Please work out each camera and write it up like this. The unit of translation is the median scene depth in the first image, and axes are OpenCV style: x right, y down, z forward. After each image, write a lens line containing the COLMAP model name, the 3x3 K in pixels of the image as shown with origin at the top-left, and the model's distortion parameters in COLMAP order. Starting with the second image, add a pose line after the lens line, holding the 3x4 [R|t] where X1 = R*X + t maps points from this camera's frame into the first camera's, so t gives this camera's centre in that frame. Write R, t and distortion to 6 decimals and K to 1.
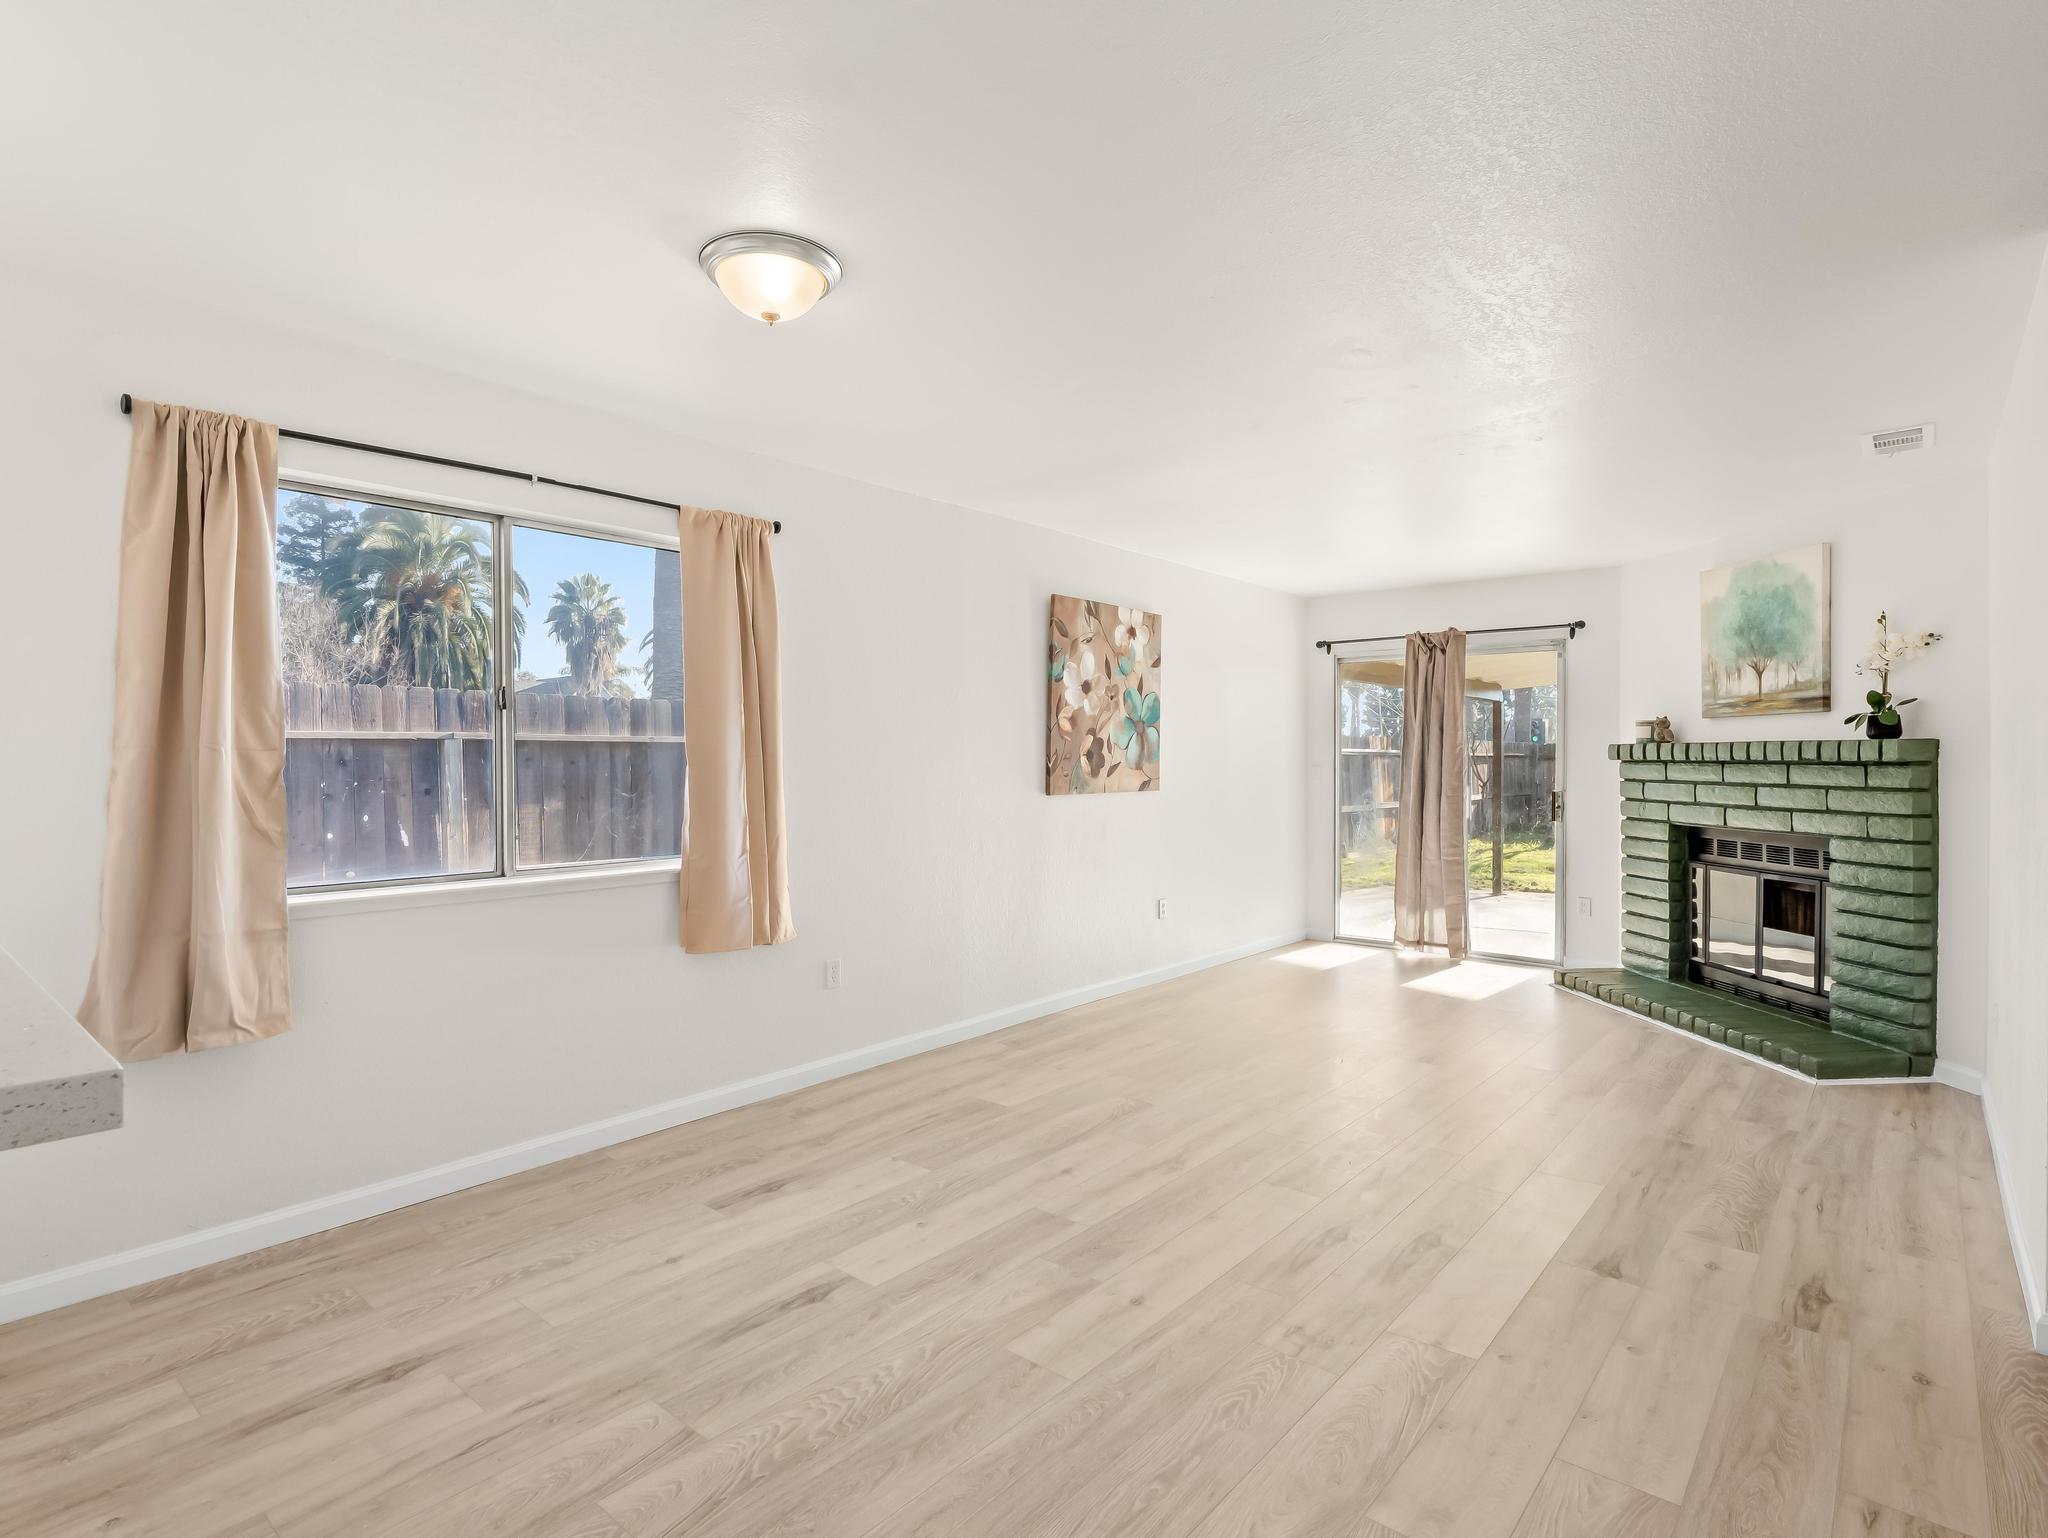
lens RADIAL K [[1058.3, 0, 1024.0], [0, 1058.3, 769.0], [0, 0, 1]] dist [0.001024, 0.000064]
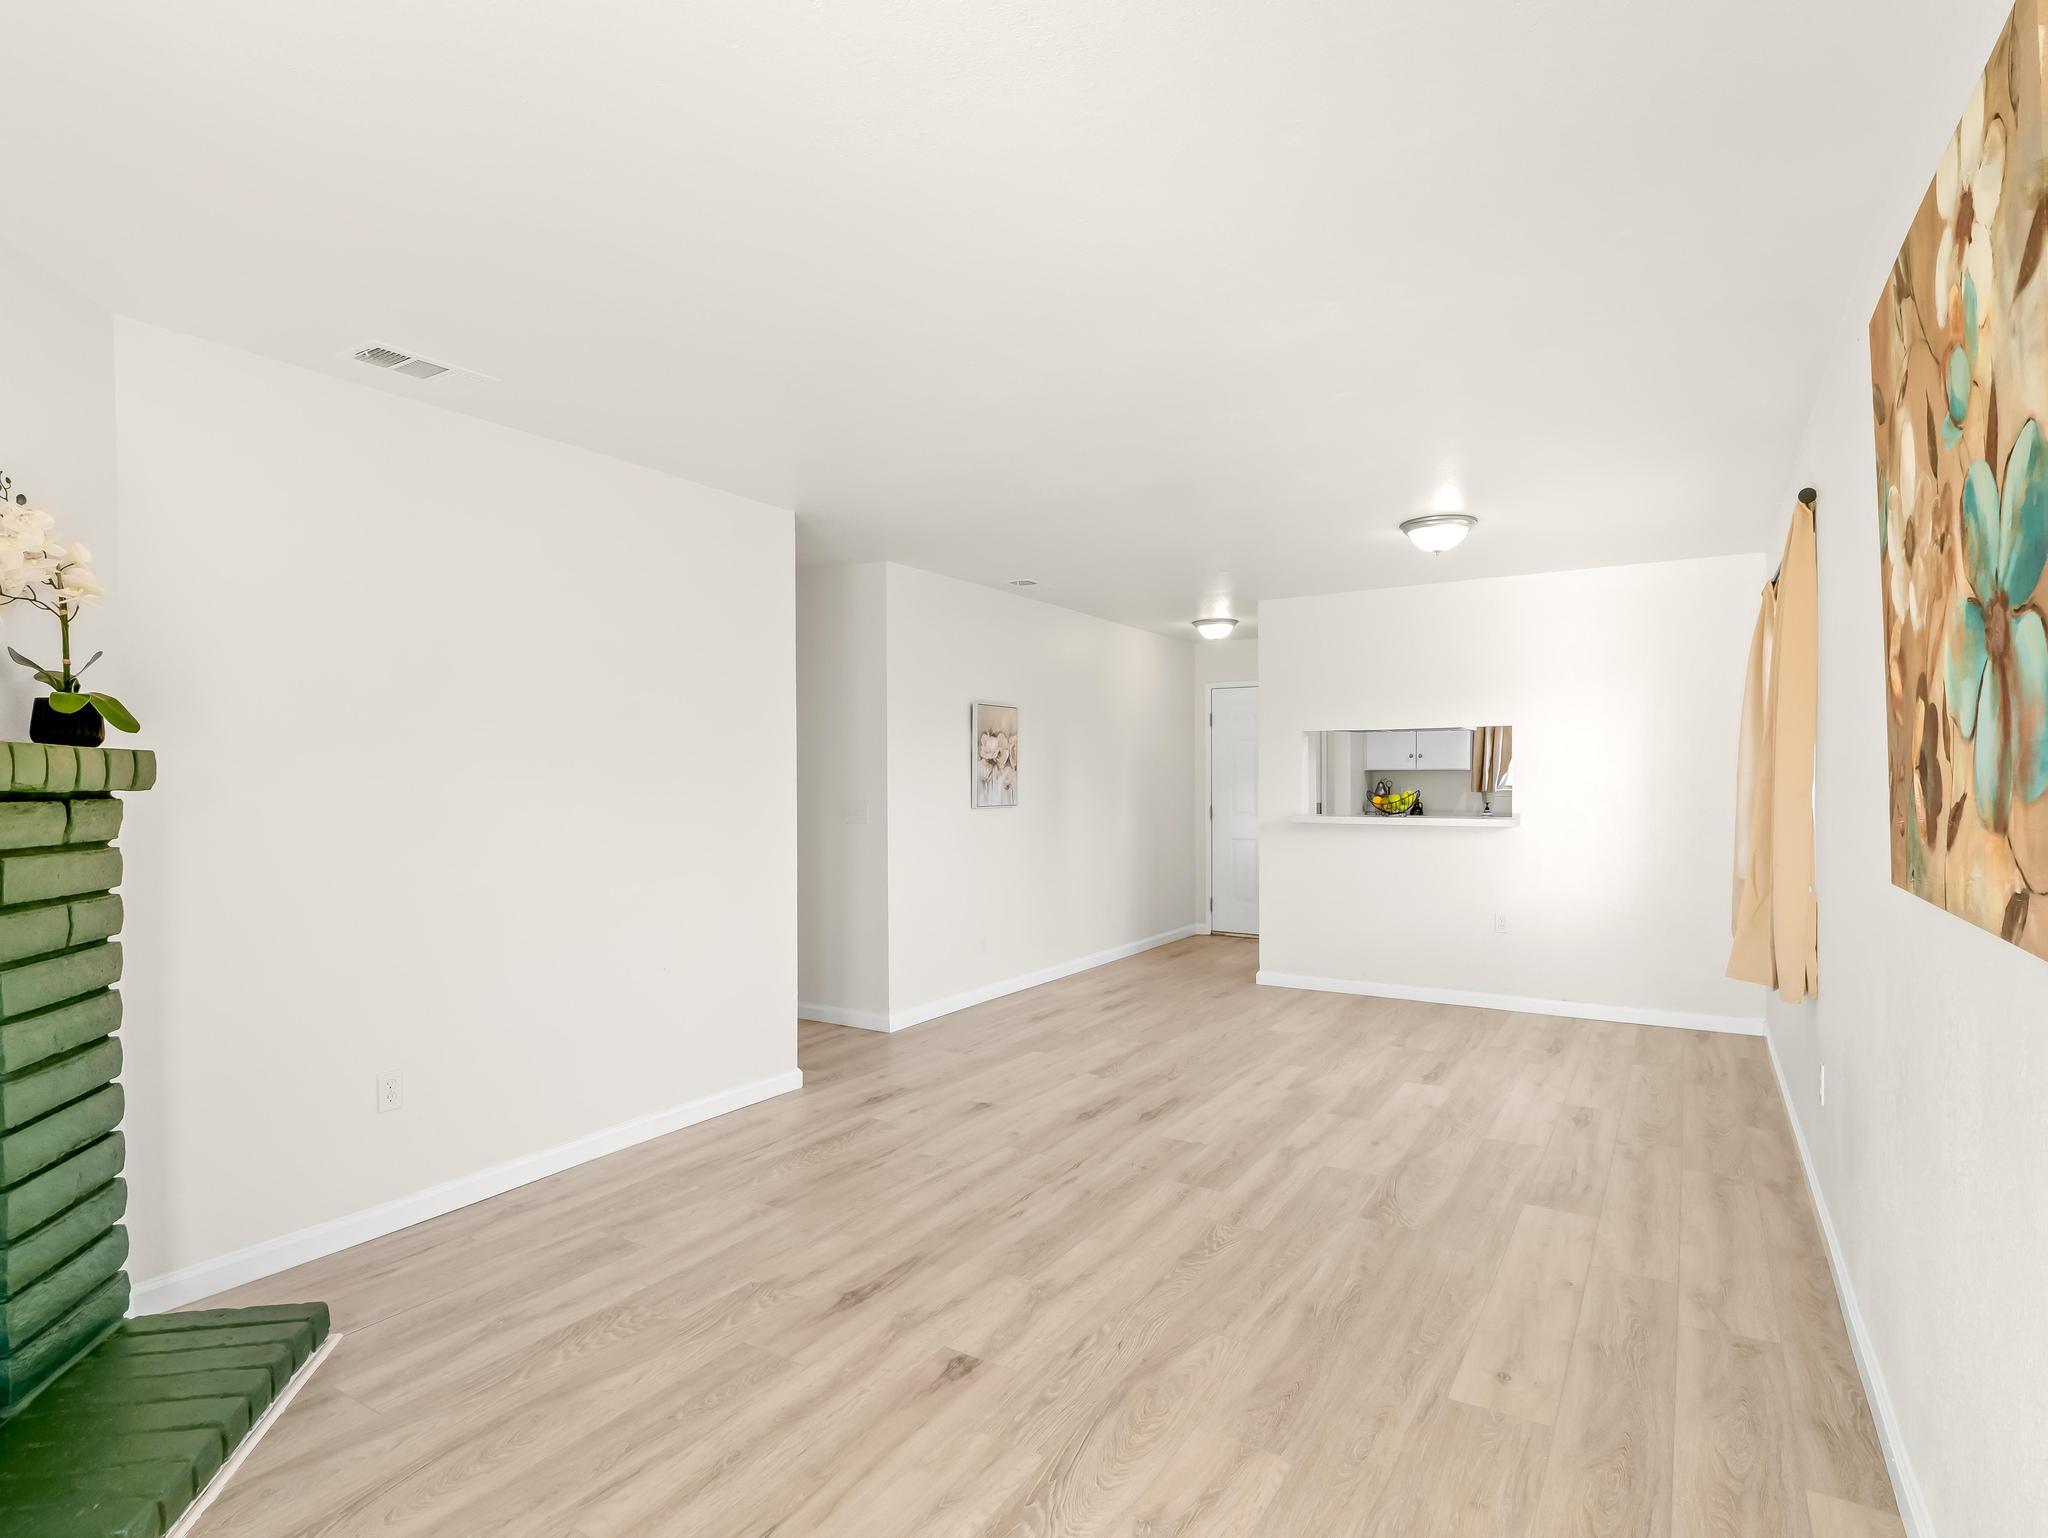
lens RADIAL K [[1058.3, 0, 1024.0], [0, 1058.3, 769.0], [0, 0, 1]] dist [0.001024, 0.000064]
pose [[-0.989776, -0.000425, -0.142630, 0.491954], [0.000050, 0.999994, -0.003327, -0.017026], [0.142630, -0.003300, -0.989771, 1.769446]]
